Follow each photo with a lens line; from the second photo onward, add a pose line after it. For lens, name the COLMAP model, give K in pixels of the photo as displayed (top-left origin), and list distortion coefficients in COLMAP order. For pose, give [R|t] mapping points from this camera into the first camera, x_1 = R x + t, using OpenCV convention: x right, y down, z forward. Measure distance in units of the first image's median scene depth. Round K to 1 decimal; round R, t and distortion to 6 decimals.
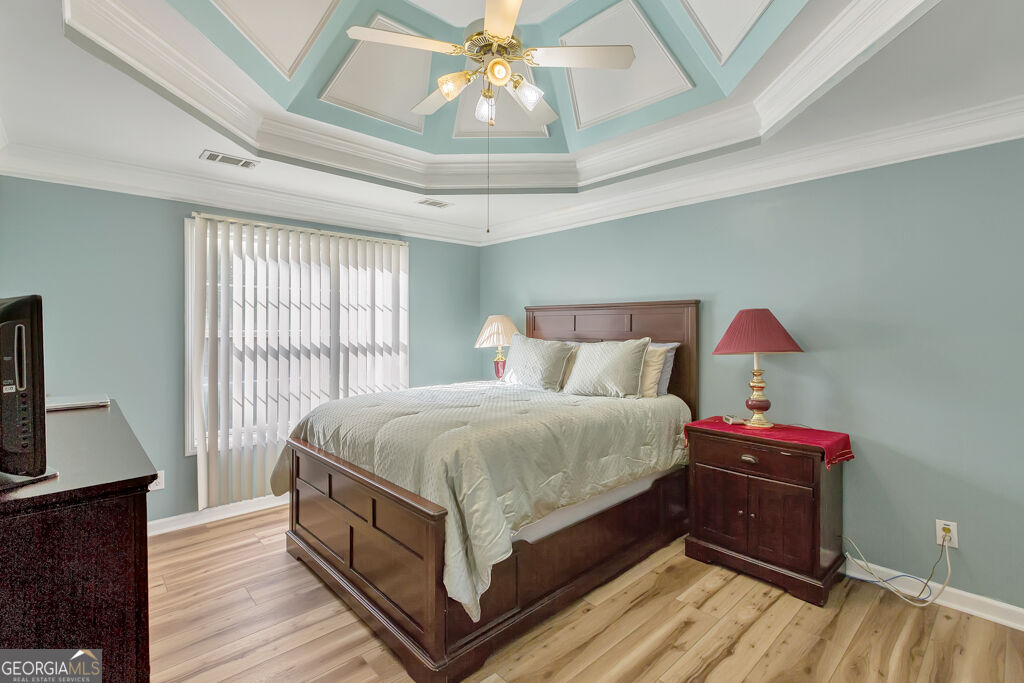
lens RADIAL K [[476.8, 0, 512.0], [0, 476.8, 332.5], [0, 0, 1]] dist [0.005966, -0.000365]
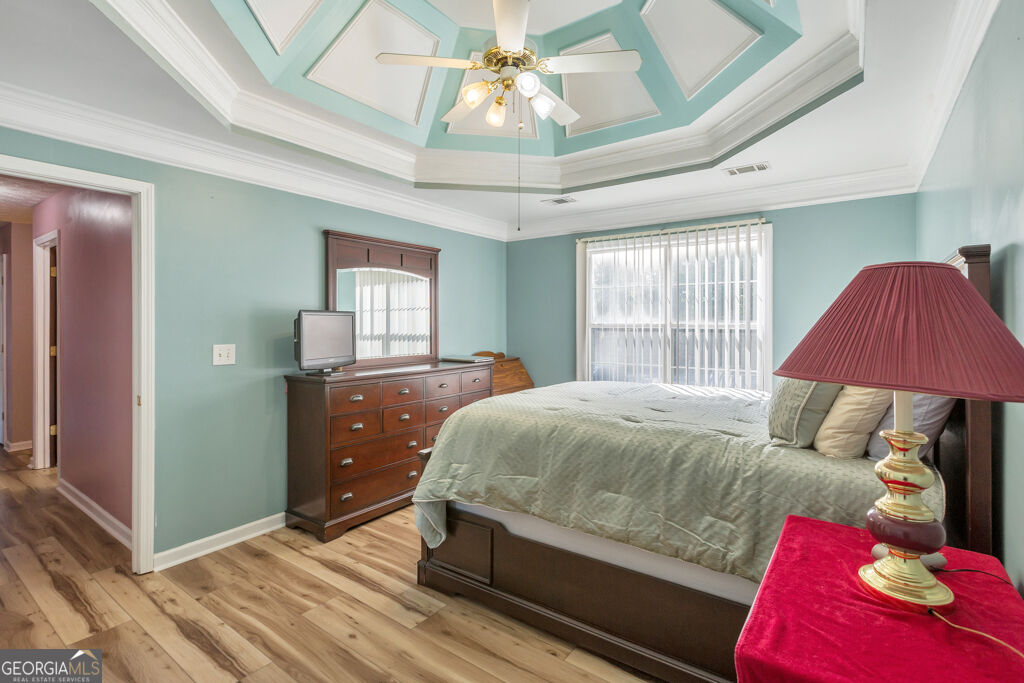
lens RADIAL K [[476.8, 0, 496.5], [0, 476.8, 320.0], [0, 0, 1]] dist [0.005966, -0.000365]
pose [[0.182653, -0.004639, -0.983166, 0.667949], [-0.006089, 0.999964, -0.005850, -0.004065], [0.983159, 0.007055, 0.182619, 0.505864]]
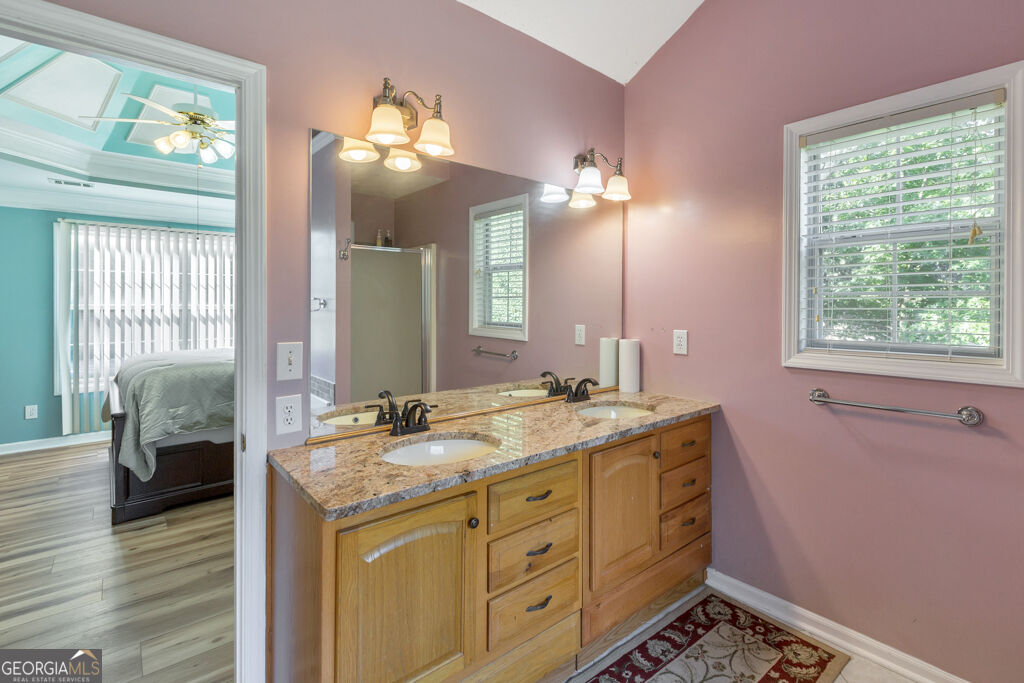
lens RADIAL K [[476.8, 0, 516.6], [0, 476.8, 308.2], [0, 0, 1]] dist [0.005966, -0.000365]
pose [[0.999509, 0.000207, -0.031319, 0.679796], [-0.000032, 0.999984, 0.005577, -0.001874], [0.031319, -0.005573, 0.999494, -0.328347]]
